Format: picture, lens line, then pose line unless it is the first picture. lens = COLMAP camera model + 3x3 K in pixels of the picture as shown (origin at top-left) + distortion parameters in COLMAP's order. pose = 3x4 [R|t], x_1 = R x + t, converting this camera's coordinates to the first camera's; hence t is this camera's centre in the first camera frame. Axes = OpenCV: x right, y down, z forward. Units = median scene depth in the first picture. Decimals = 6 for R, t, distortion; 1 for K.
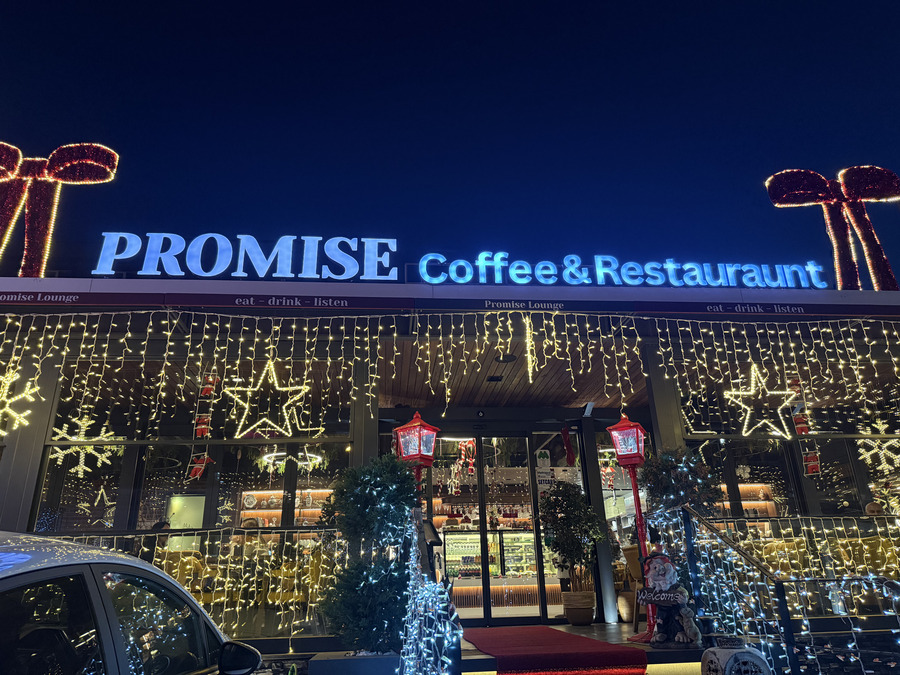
lens RADIAL K [[626.2, 0, 451.0], [0, 626.2, 343.7], [0, 0, 1]] dist [0.074561, -0.070273]
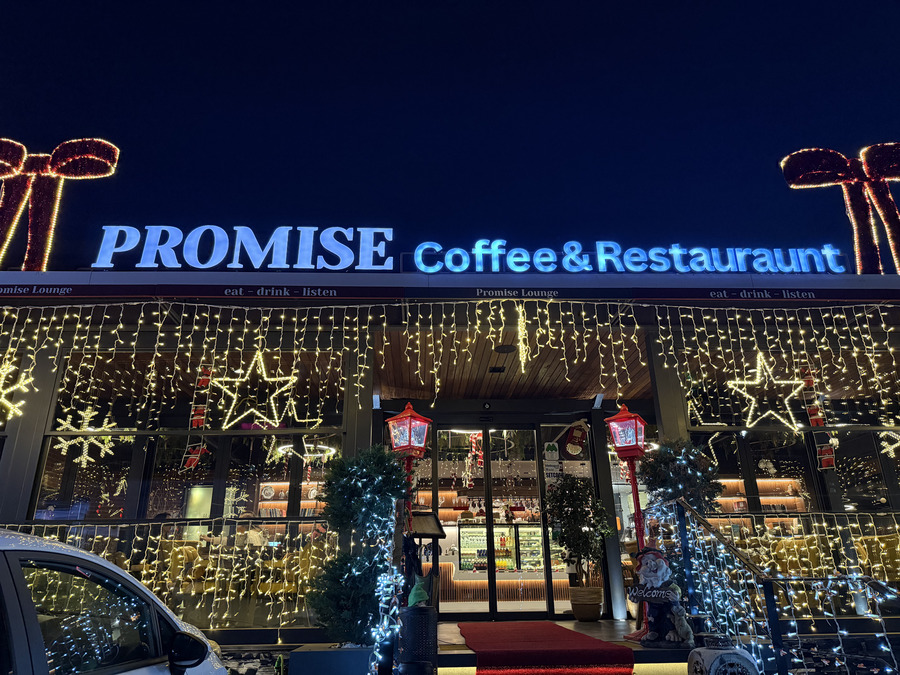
lens RADIAL K [[626.2, 0, 447.3], [0, 626.2, 343.1], [0, 0, 1]] dist [0.074561, -0.070273]
pose [[0.998343, -0.006002, -0.057227, 0.056327], [0.006491, 0.999944, 0.008366, 0.006343], [0.057173, -0.008723, 0.998326, 0.018557]]
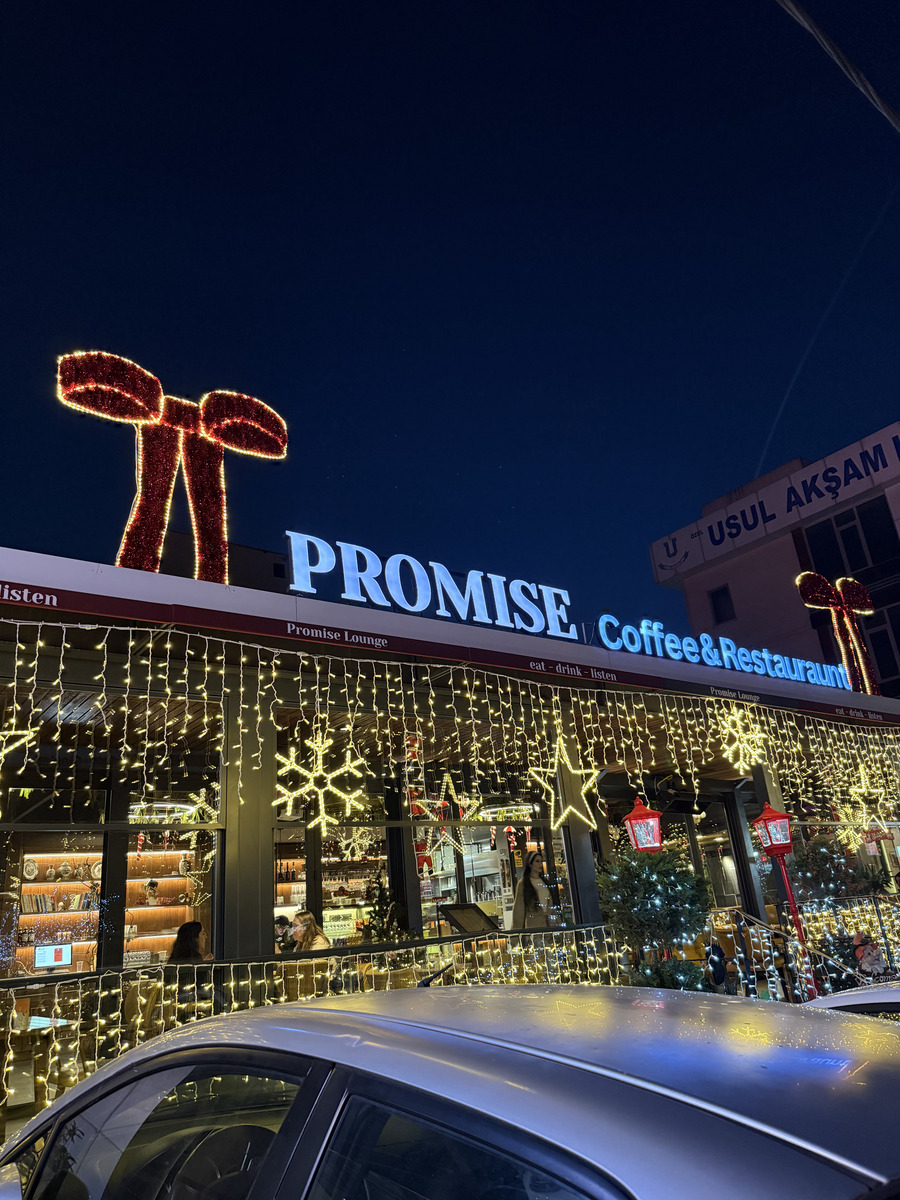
lens RADIAL K [[834.9, 0, 432.2], [0, 834.9, 621.7], [0, 0, 1]] dist [0.074561, -0.070273]
pose [[0.860062, 0.133789, 0.492335, -0.862103], [-0.130453, 0.990594, -0.041300, -0.051305], [-0.493230, -0.028706, 0.869425, 0.064803]]
